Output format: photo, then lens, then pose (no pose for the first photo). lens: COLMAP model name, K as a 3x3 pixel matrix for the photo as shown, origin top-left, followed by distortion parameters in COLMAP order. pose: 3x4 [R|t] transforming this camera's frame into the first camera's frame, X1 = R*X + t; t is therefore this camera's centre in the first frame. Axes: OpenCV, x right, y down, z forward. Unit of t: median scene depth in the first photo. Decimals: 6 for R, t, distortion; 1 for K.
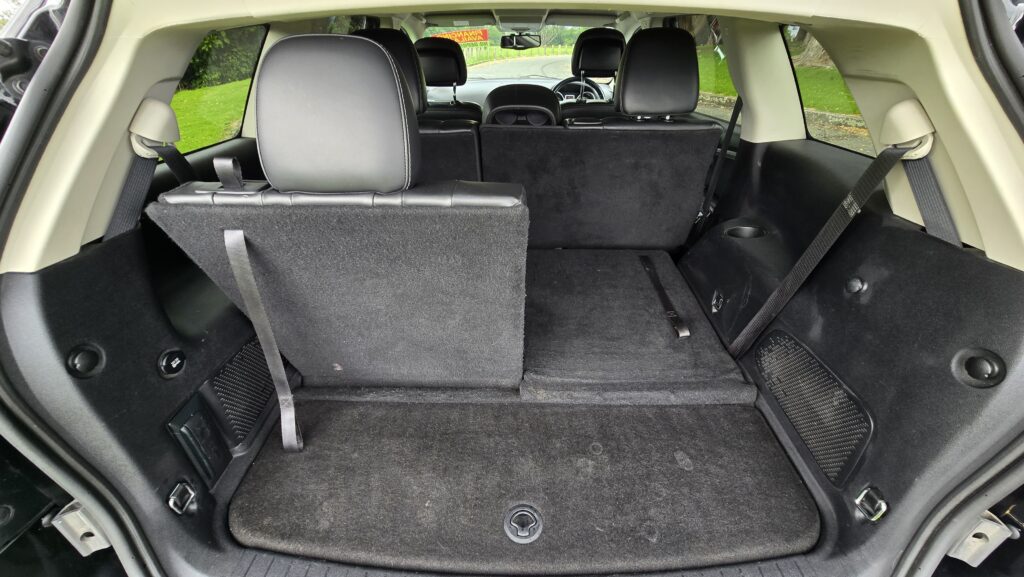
lens RADIAL K [[408.8, 0, 508.1], [0, 408.8, 288.6], [0, 0, 1]] dist [-0.014435, 0.003936]
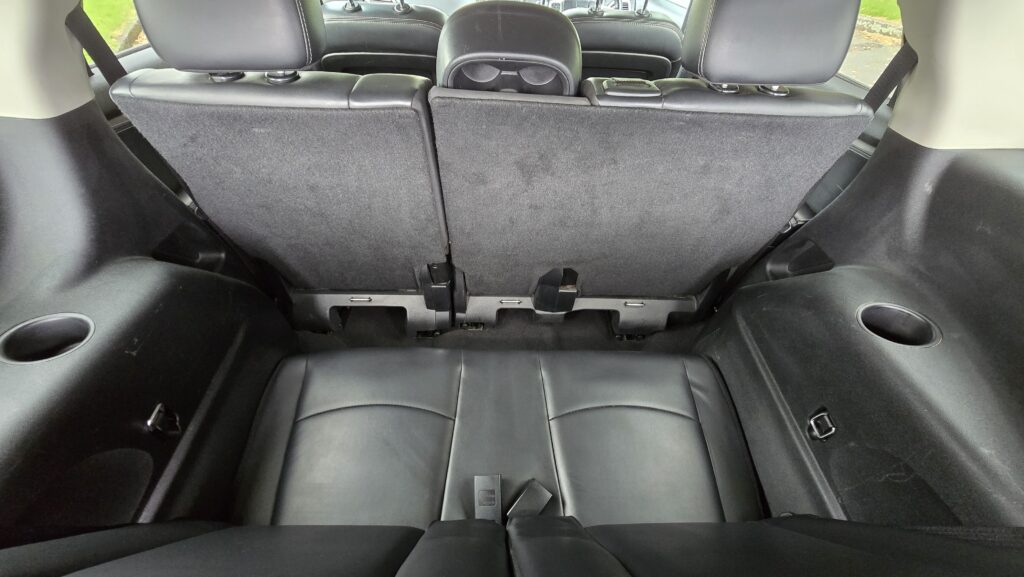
lens RADIAL K [[408.8, 0, 508.1], [0, 408.8, 288.6], [0, 0, 1]] dist [-0.014435, 0.003936]
pose [[0.998373, 0.010109, 0.056120, 0.003714], [-0.022496, 0.974162, 0.224728, -0.269756], [-0.052398, -0.225625, 0.972804, 0.426079]]
